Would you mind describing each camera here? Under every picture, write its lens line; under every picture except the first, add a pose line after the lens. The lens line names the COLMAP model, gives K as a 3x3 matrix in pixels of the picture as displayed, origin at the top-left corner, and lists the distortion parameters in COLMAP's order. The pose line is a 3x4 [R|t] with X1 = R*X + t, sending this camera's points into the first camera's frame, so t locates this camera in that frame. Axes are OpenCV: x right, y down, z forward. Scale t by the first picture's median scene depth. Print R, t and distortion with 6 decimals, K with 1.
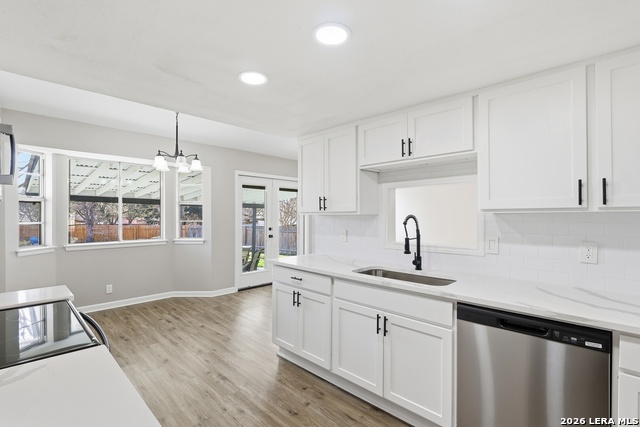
lens RADIAL K [[299.0, 0, 315.5], [0, 299.0, 215.0], [0, 0, 1]] dist [-0.002764, -0.000418]
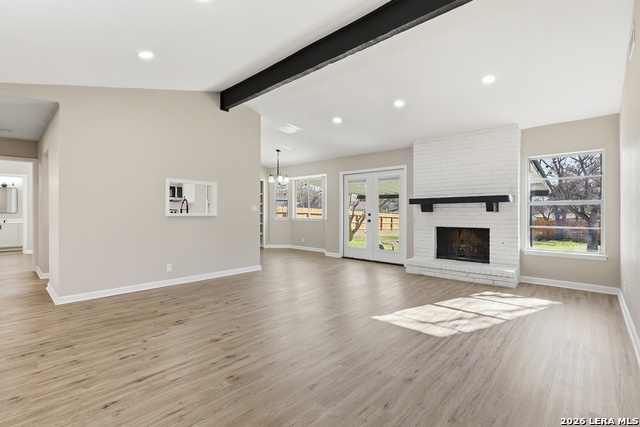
lens RADIAL K [[299.0, 0, 318.6], [0, 299.0, 212.0], [0, 0, 1]] dist [-0.002764, -0.000418]
pose [[0.045414, 0.001416, -0.998967, 1.785541], [0.001976, 0.999997, 0.001507, 0.059447], [0.998966, -0.002043, 0.045412, 1.297090]]
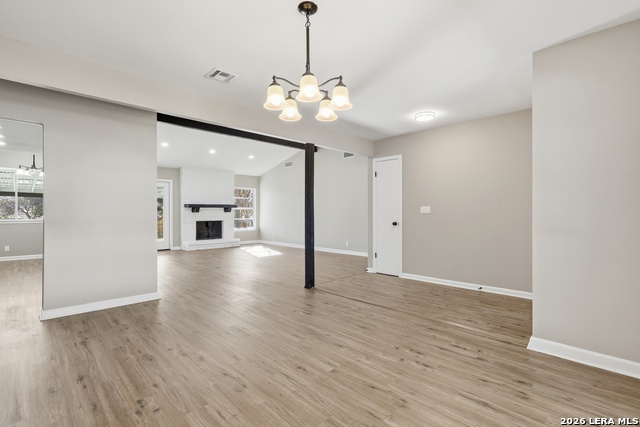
lens RADIAL K [[299.0, 0, 320.7], [0, 299.0, 215.0], [0, 0, 1]] dist [-0.002764, -0.000418]
pose [[0.999997, -0.000413, 0.002211, 1.296715], [0.000393, 0.999959, 0.009053, 0.062791], [-0.002215, -0.009052, 0.999957, -0.795610]]
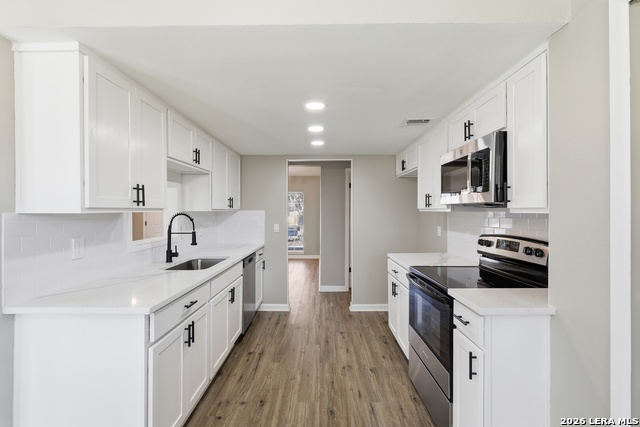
lens RADIAL K [[299.0, 0, 318.6], [0, 299.0, 211.2], [0, 0, 1]] dist [-0.002764, -0.000418]
pose [[-0.703387, 0.002443, 0.710803, -0.582015], [-0.000898, 0.999990, -0.004325, -0.000622], [-0.710806, -0.003680, -0.703378, 0.972215]]
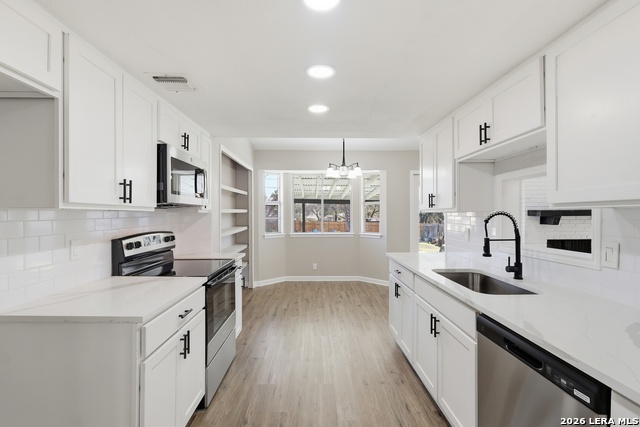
lens RADIAL K [[299.0, 0, 322.0], [0, 299.0, 216.4], [0, 0, 1]] dist [-0.002764, -0.000418]
pose [[0.725661, 0.005383, -0.688032, 0.362974], [0.002074, 0.999948, 0.010011, 0.002679], [0.688050, -0.008692, 0.725612, 0.030128]]
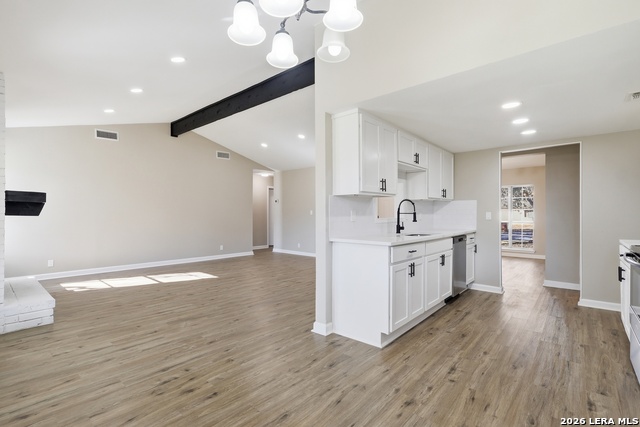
lens RADIAL K [[299.0, 0, 314.1], [0, 299.0, 216.6], [0, 0, 1]] dist [-0.002764, -0.000418]
pose [[-0.057497, -0.005232, 0.998332, -0.872873], [-0.002020, 0.999985, 0.005125, 0.059708], [-0.998344, -0.001722, -0.057507, 1.086564]]
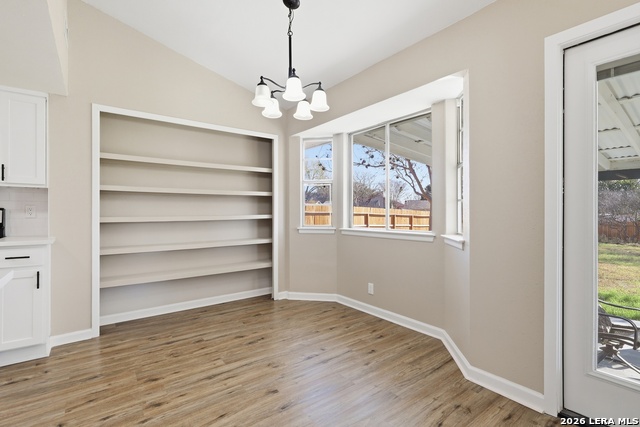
lens RADIAL K [[299.0, 0, 318.9], [0, 299.0, 213.5], [0, 0, 1]] dist [-0.002764, -0.000418]
pose [[-0.131558, 0.006311, -0.991288, 0.148787], [-0.005157, 0.999962, 0.007051, 0.053942], [0.991295, 0.006040, -0.131520, 1.239087]]
